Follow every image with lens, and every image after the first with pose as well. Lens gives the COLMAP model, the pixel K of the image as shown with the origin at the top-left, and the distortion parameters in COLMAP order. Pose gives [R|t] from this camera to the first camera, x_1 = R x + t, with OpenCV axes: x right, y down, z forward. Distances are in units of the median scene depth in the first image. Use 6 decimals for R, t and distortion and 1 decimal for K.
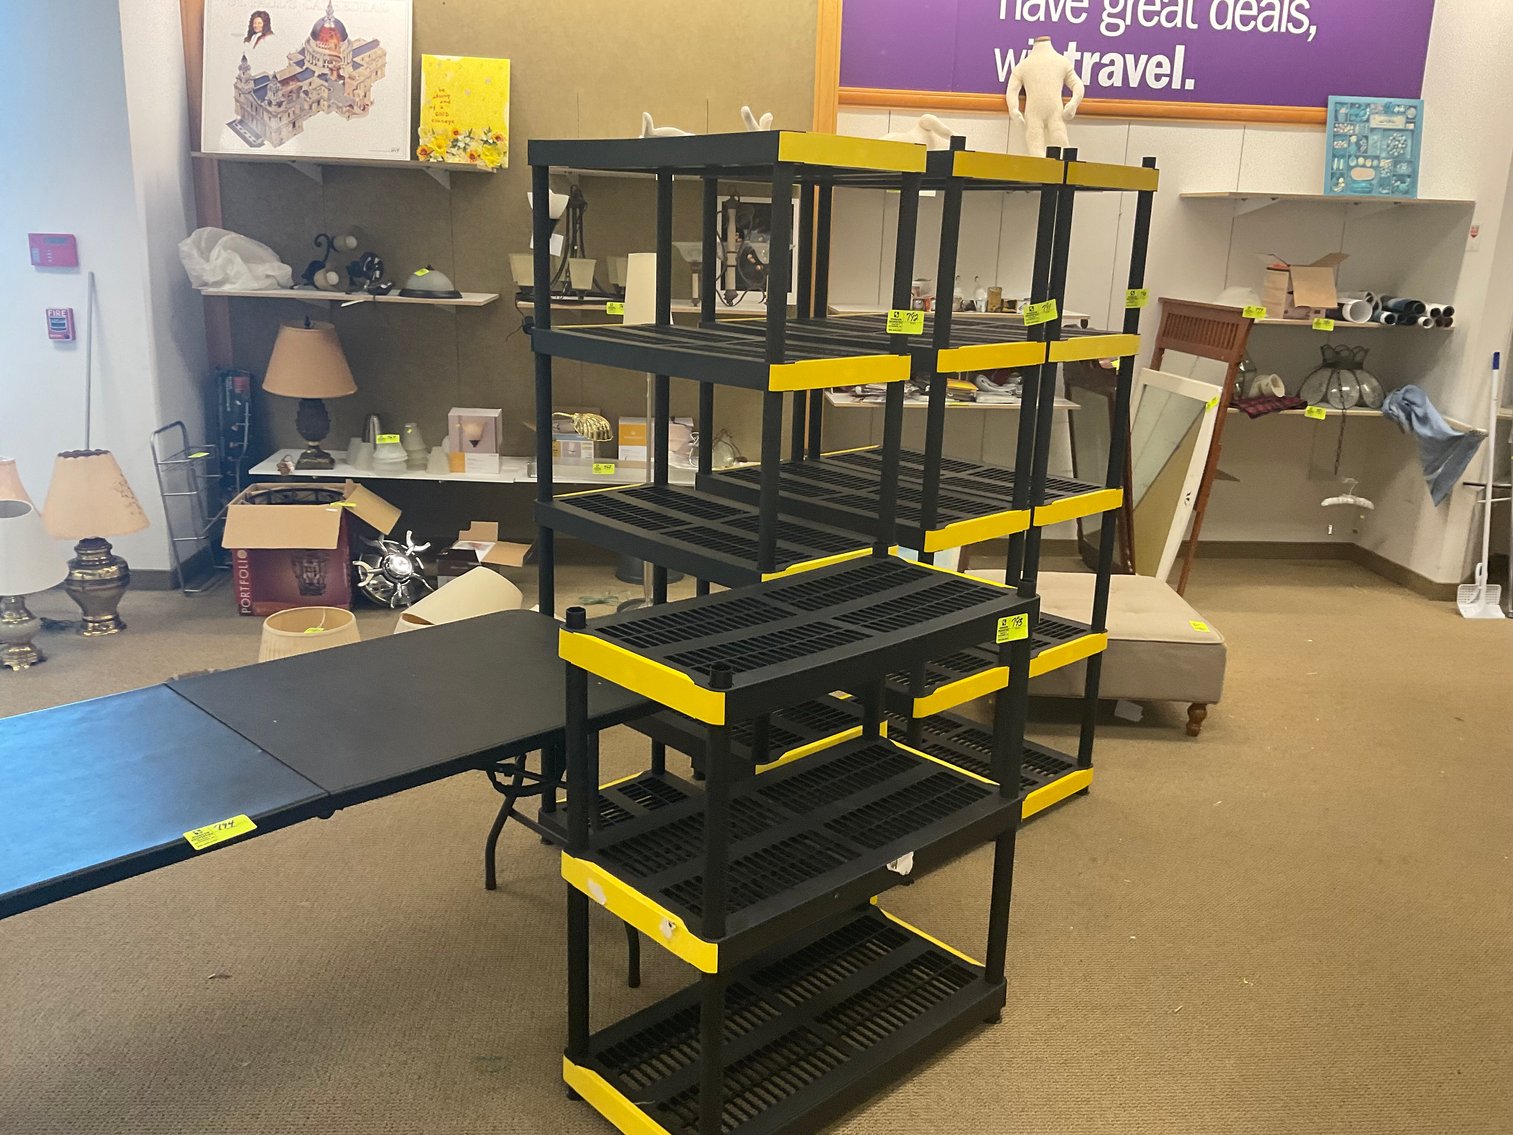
lens RADIAL K [[1266.1, 0, 756.5], [0, 1266.1, 567.5], [0, 0, 1]] dist [0.034001, -0.083065]
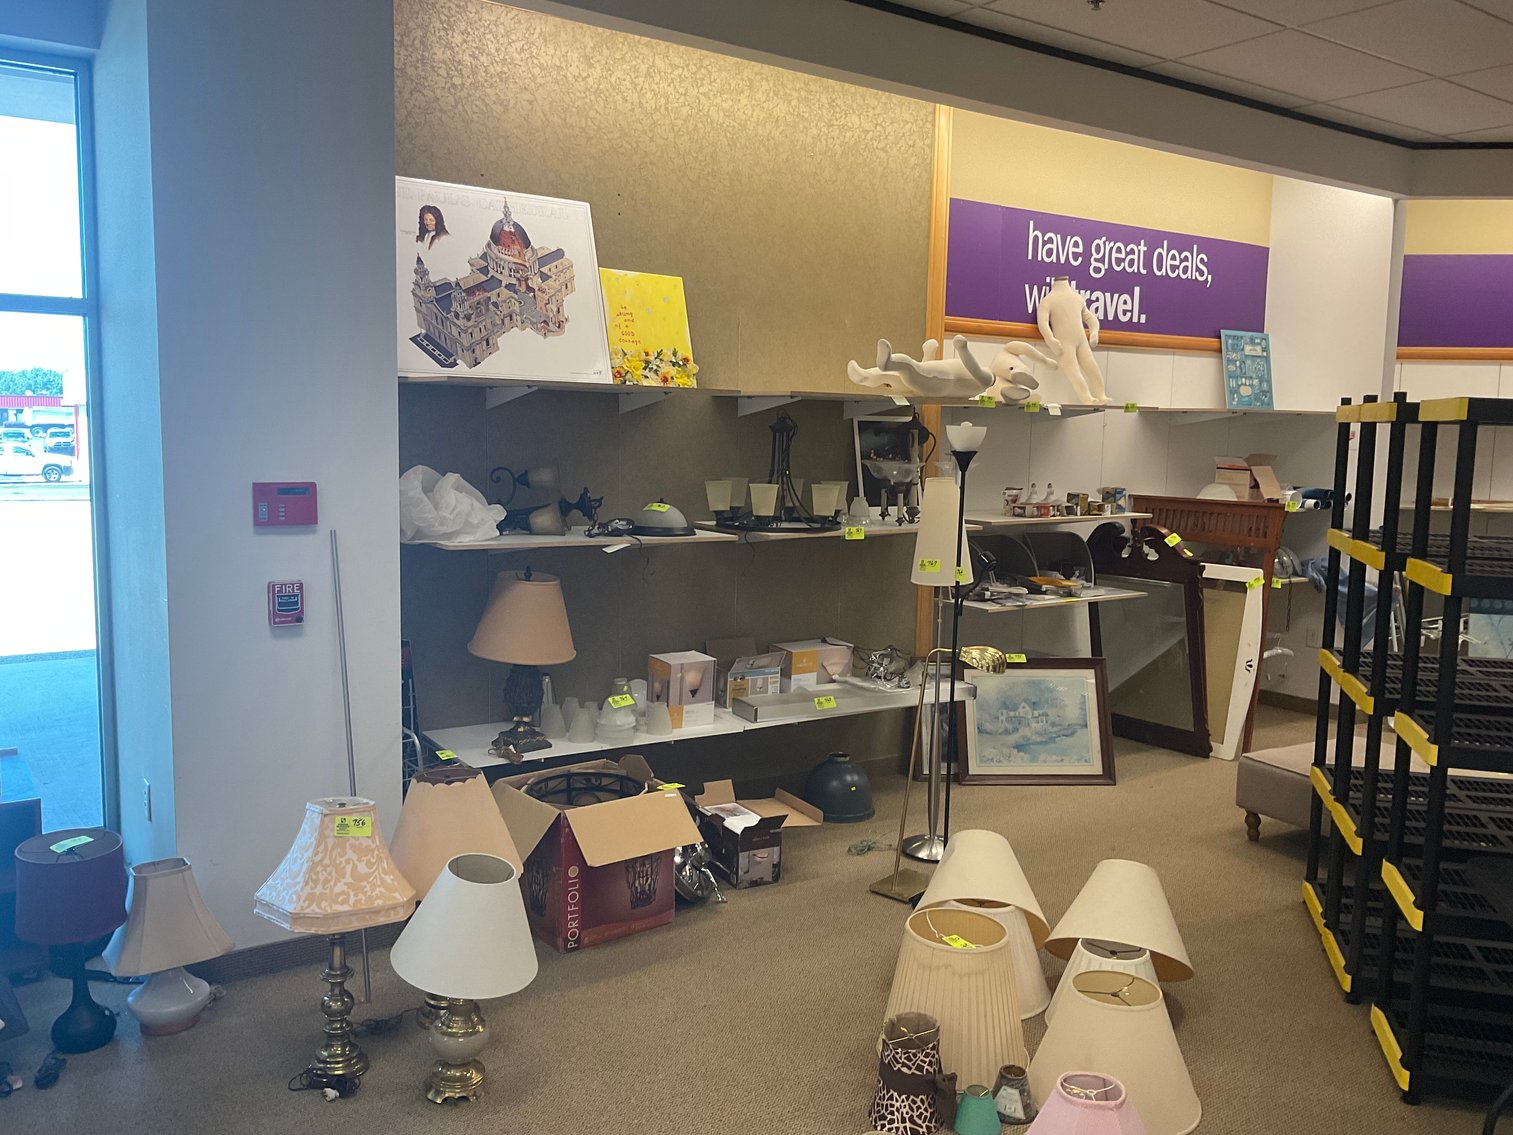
lens RADIAL K [[1240.5, 0, 755.2], [0, 1240.5, 559.6], [0, 0, 1]] dist [0.123652, -0.249236]
pose [[0.855841, -0.069729, 0.512517, -0.607102], [0.137984, 0.985741, -0.096304, -0.097443], [-0.498494, 0.153140, 0.853259, 0.217954]]
